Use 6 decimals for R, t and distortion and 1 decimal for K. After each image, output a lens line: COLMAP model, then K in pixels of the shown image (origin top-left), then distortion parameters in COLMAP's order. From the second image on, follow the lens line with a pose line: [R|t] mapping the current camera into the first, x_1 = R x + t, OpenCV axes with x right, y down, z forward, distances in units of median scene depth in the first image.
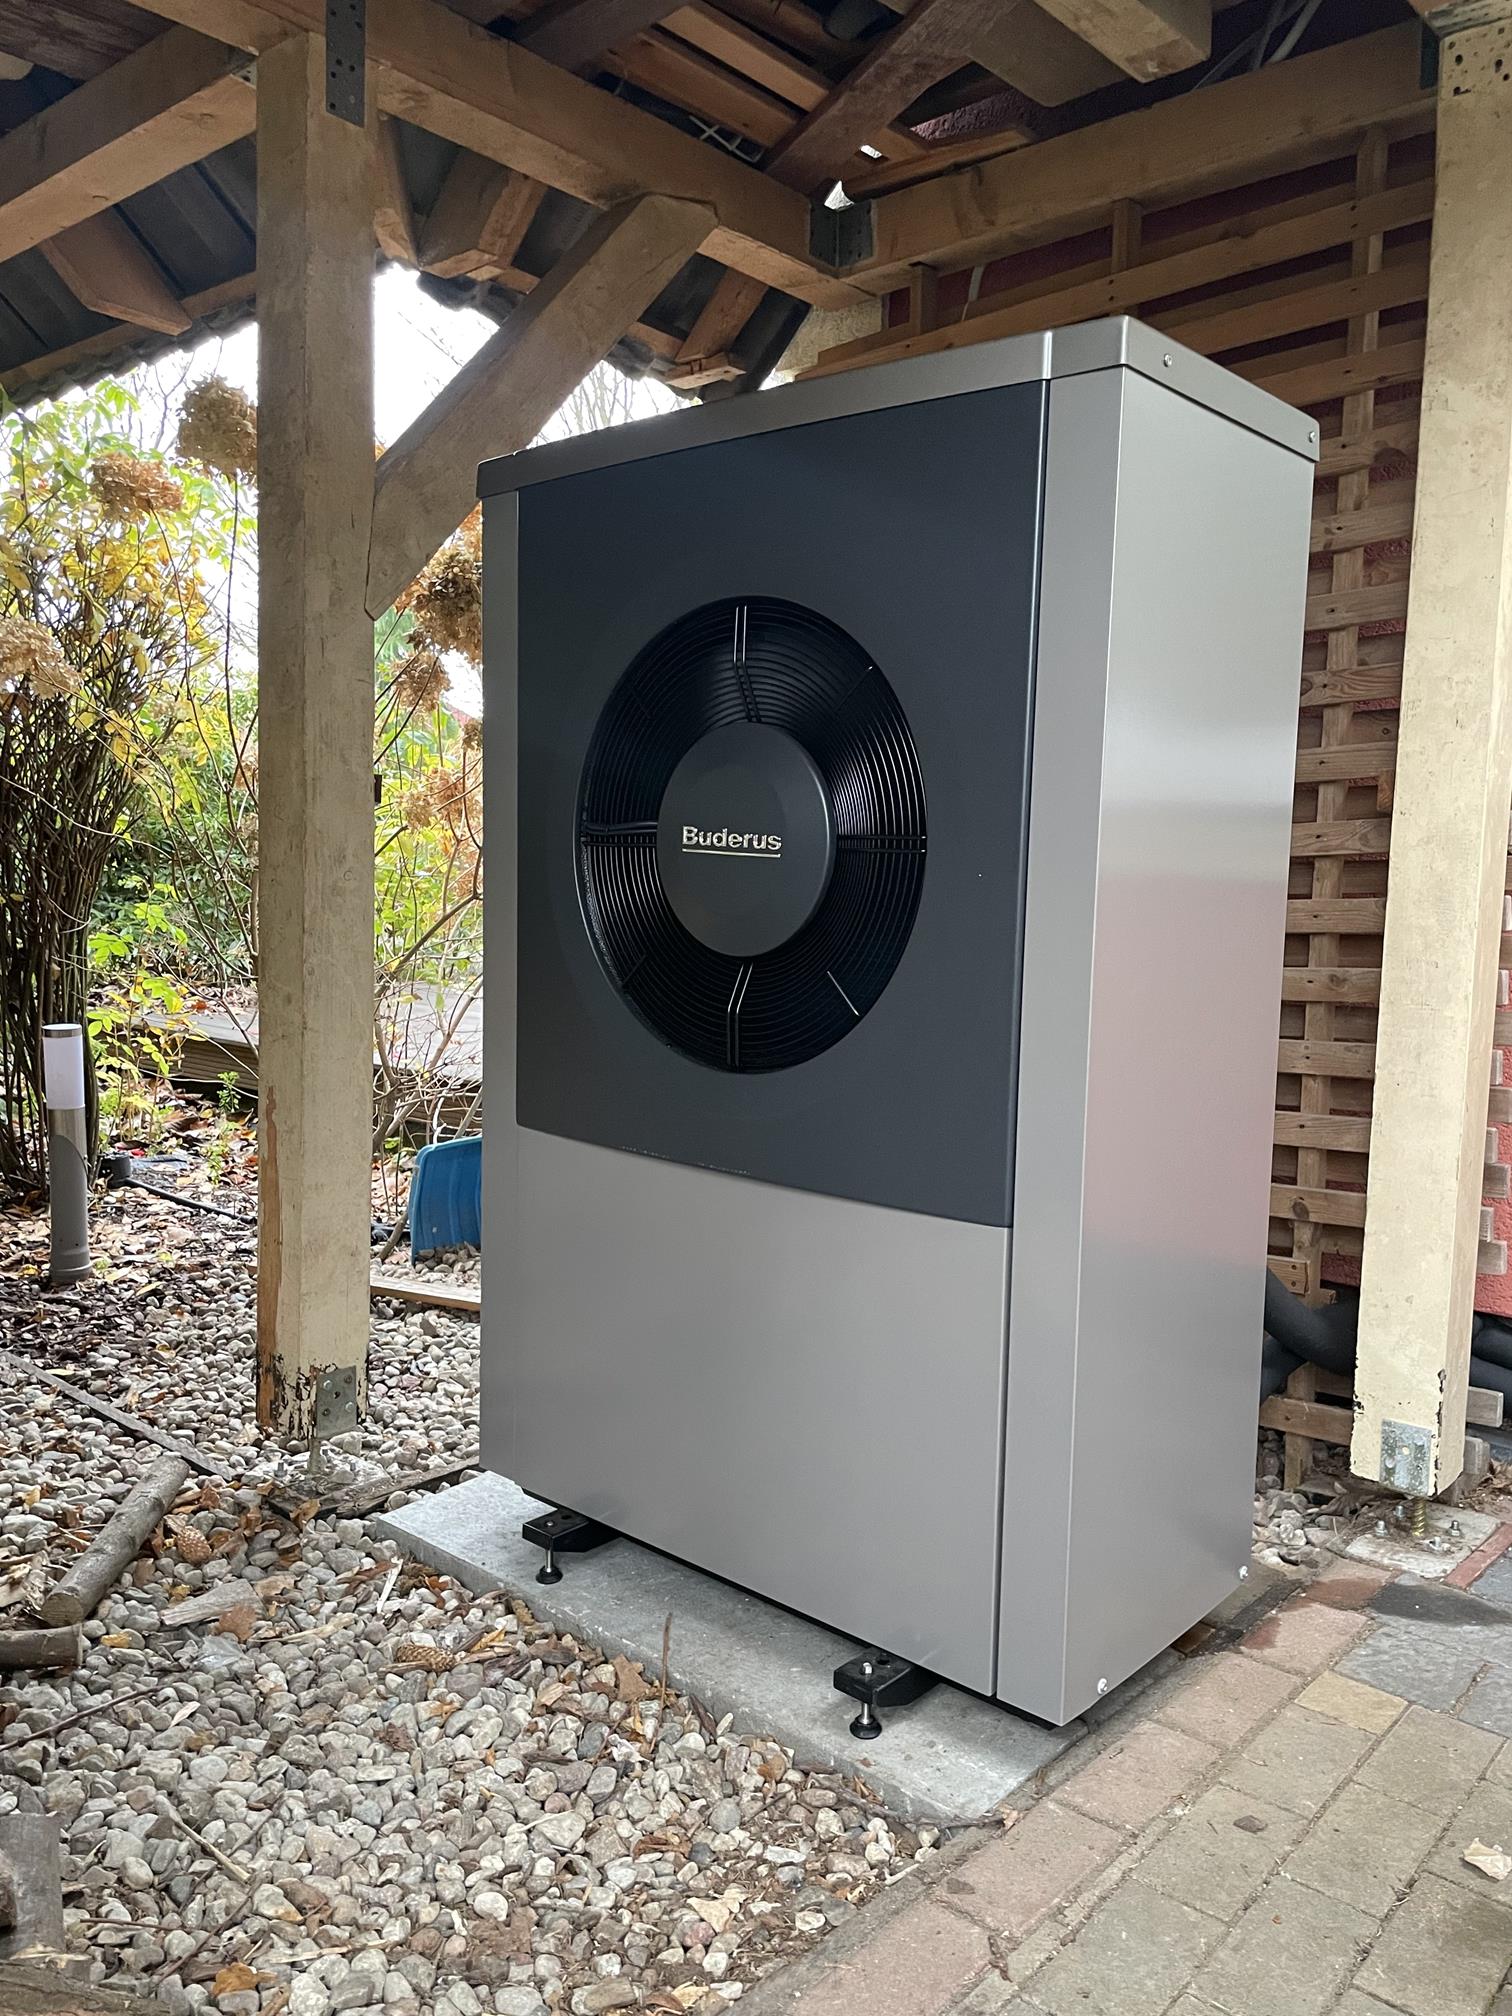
lens RADIAL K [[1538.3, 0, 764.1], [0, 1538.3, 1011.1], [0, 0, 1]] dist [0.062227, -0.088856]
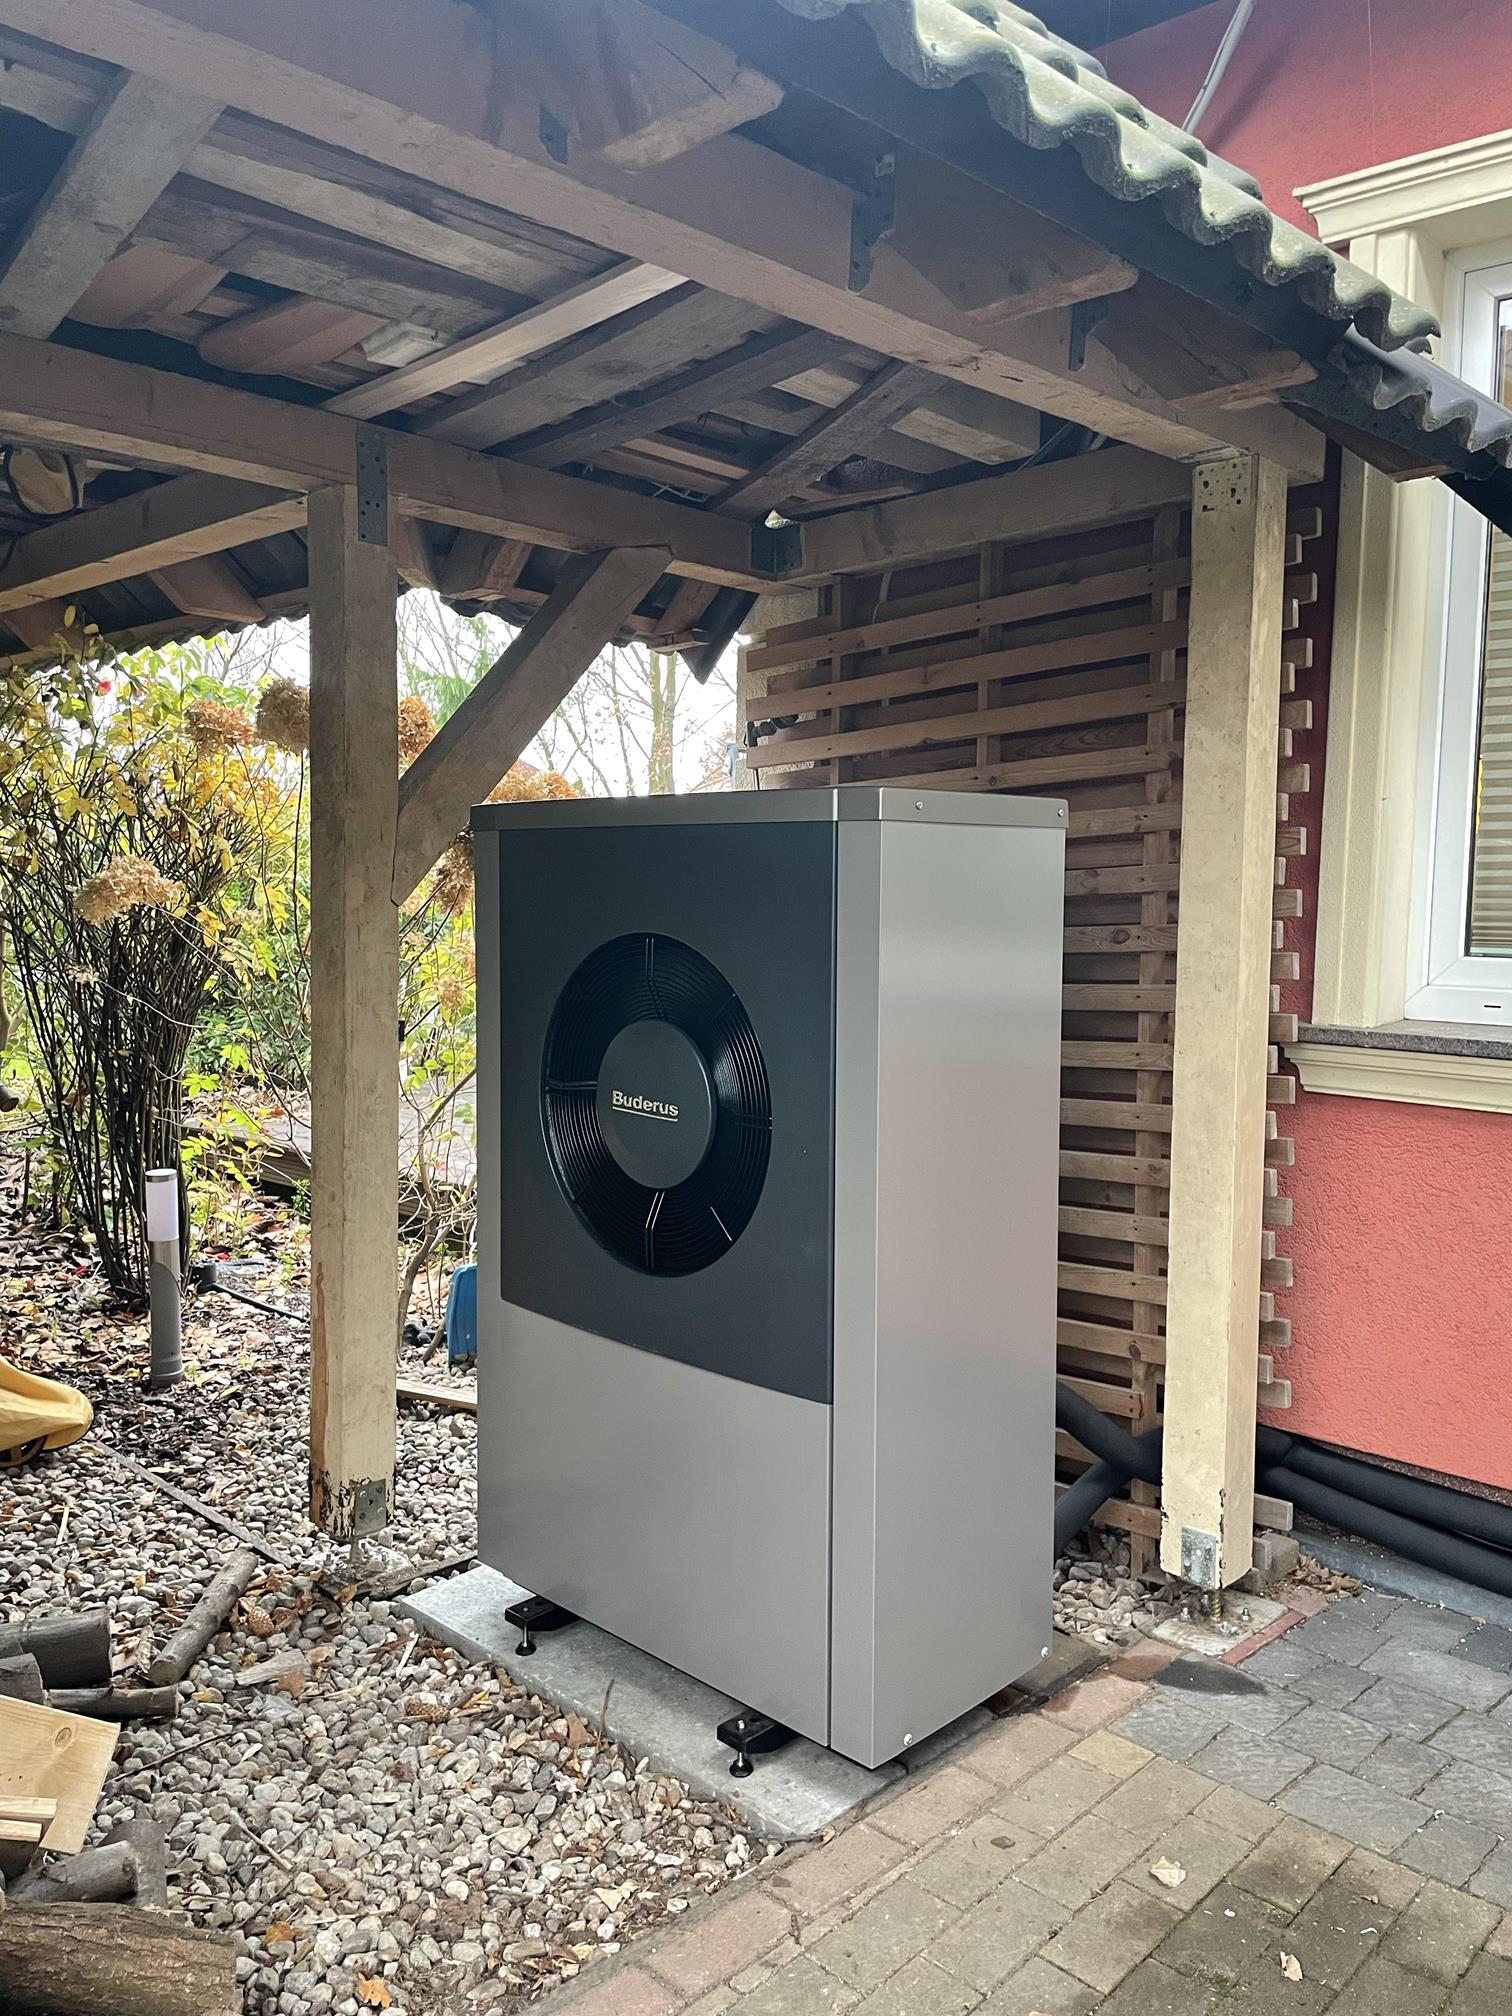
lens RADIAL K [[1538.3, 0, 761.5], [0, 1538.3, 991.7], [0, 0, 1]] dist [0.062227, -0.088856]
pose [[0.998613, -0.012840, -0.051063, 0.133871], [0.011148, 0.999384, -0.033284, -0.144809], [0.051459, 0.032668, 0.998141, -0.317278]]
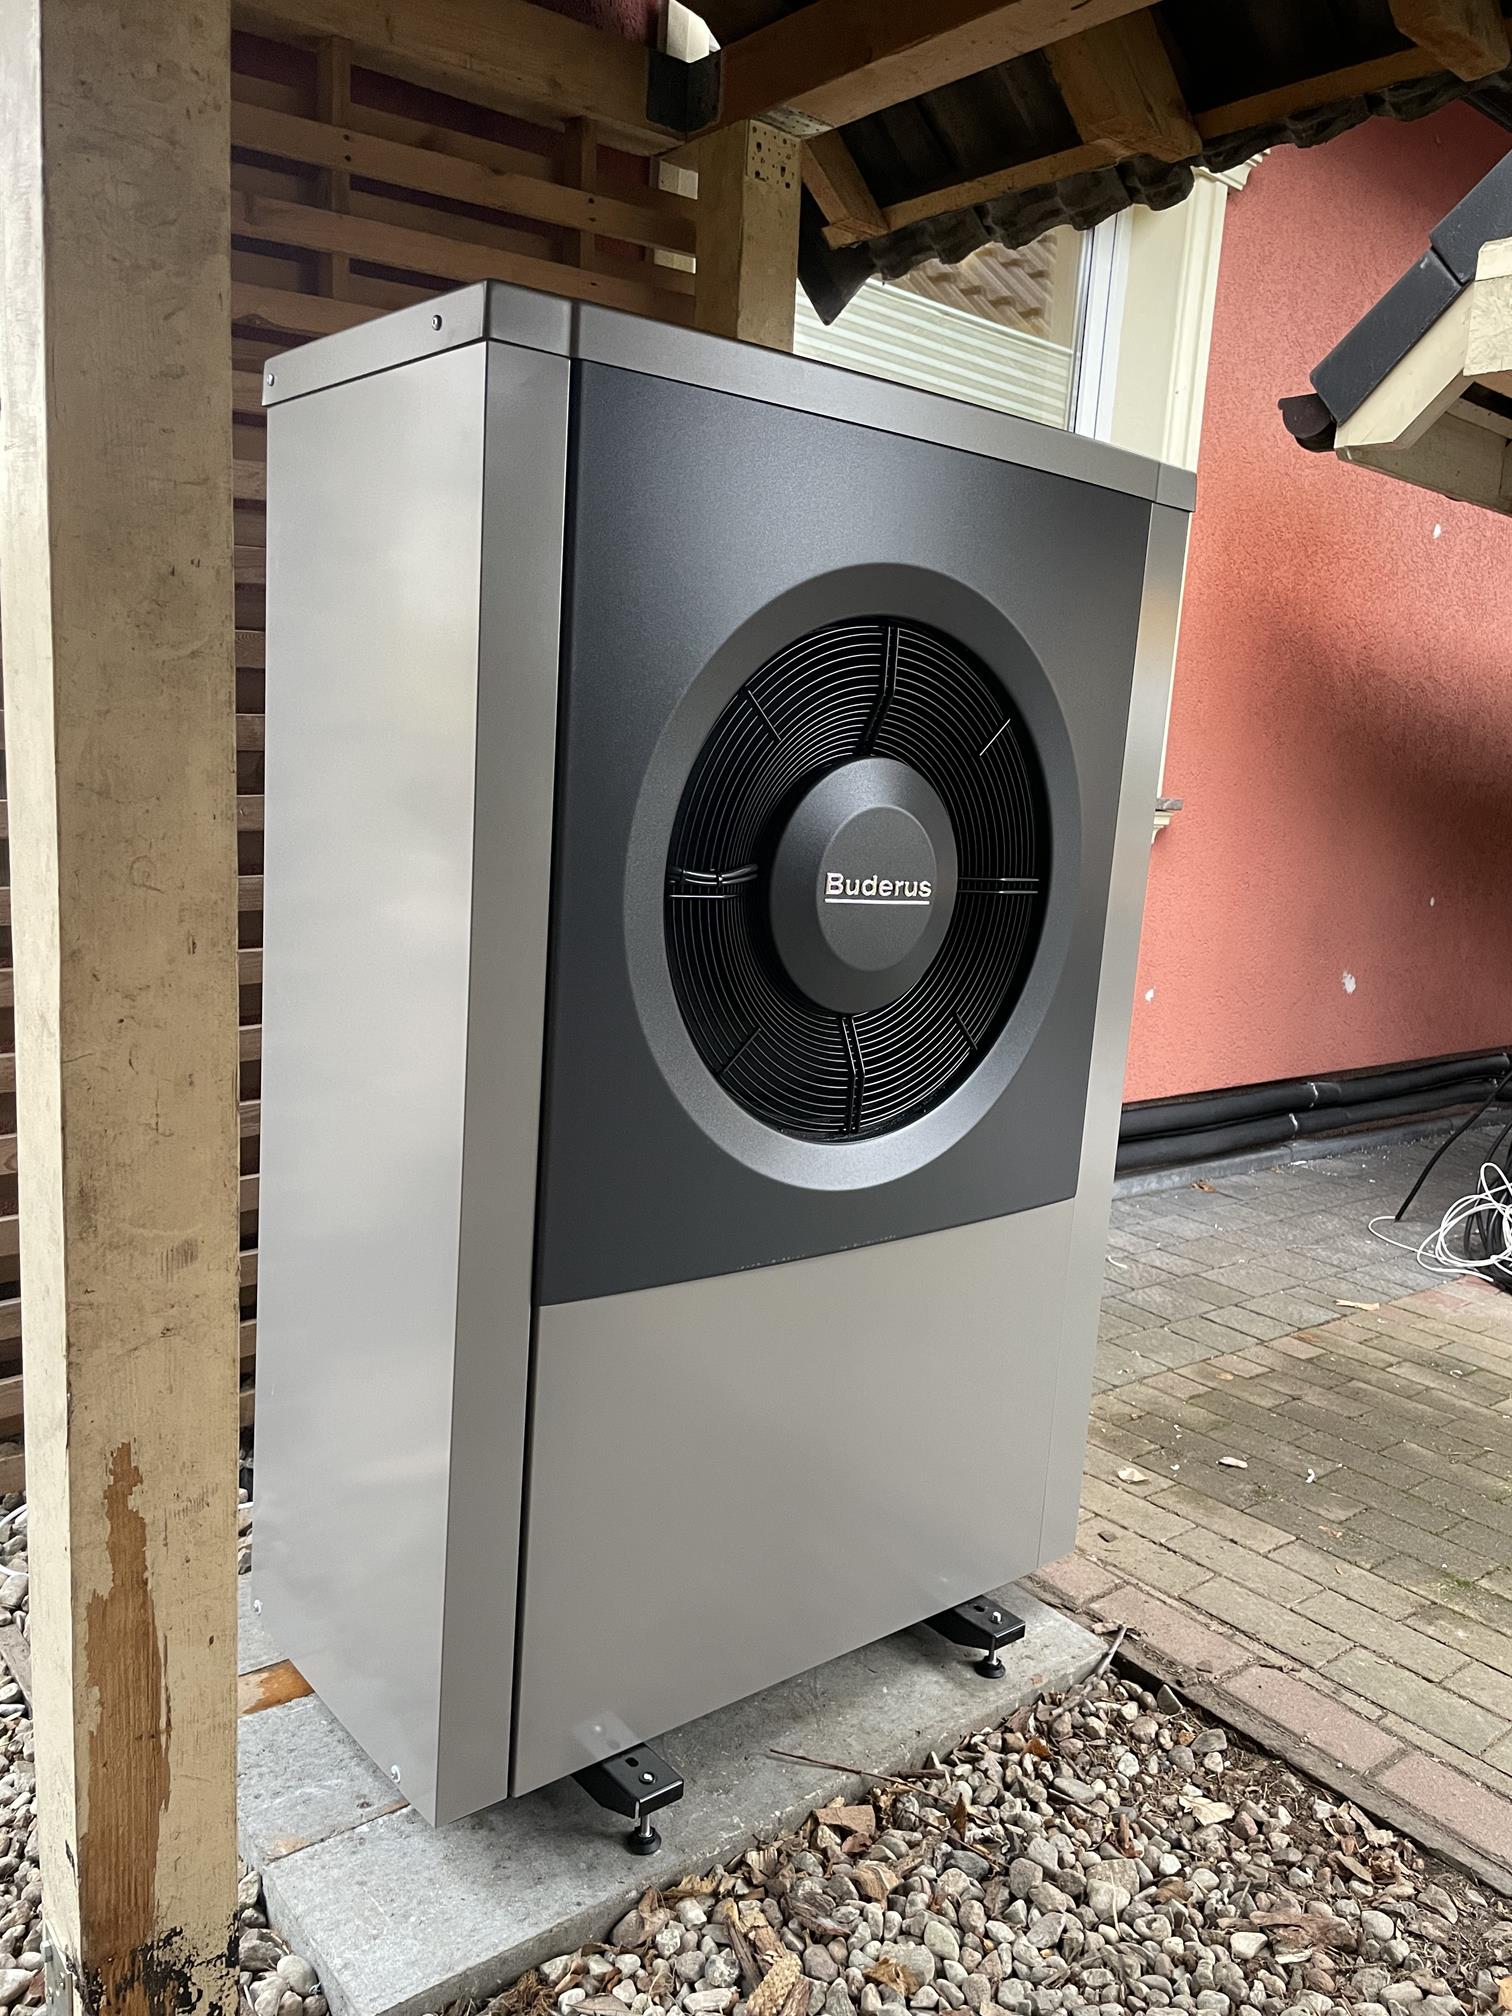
lens RADIAL K [[1538.3, 0, 760.3], [0, 1538.3, 1010.8], [0, 0, 1]] dist [0.062227, -0.088856]
pose [[0.168798, -0.178762, 0.969305, -0.806009], [0.043486, 0.983809, 0.173864, -0.175257], [-0.984691, 0.012803, 0.173839, 0.800566]]
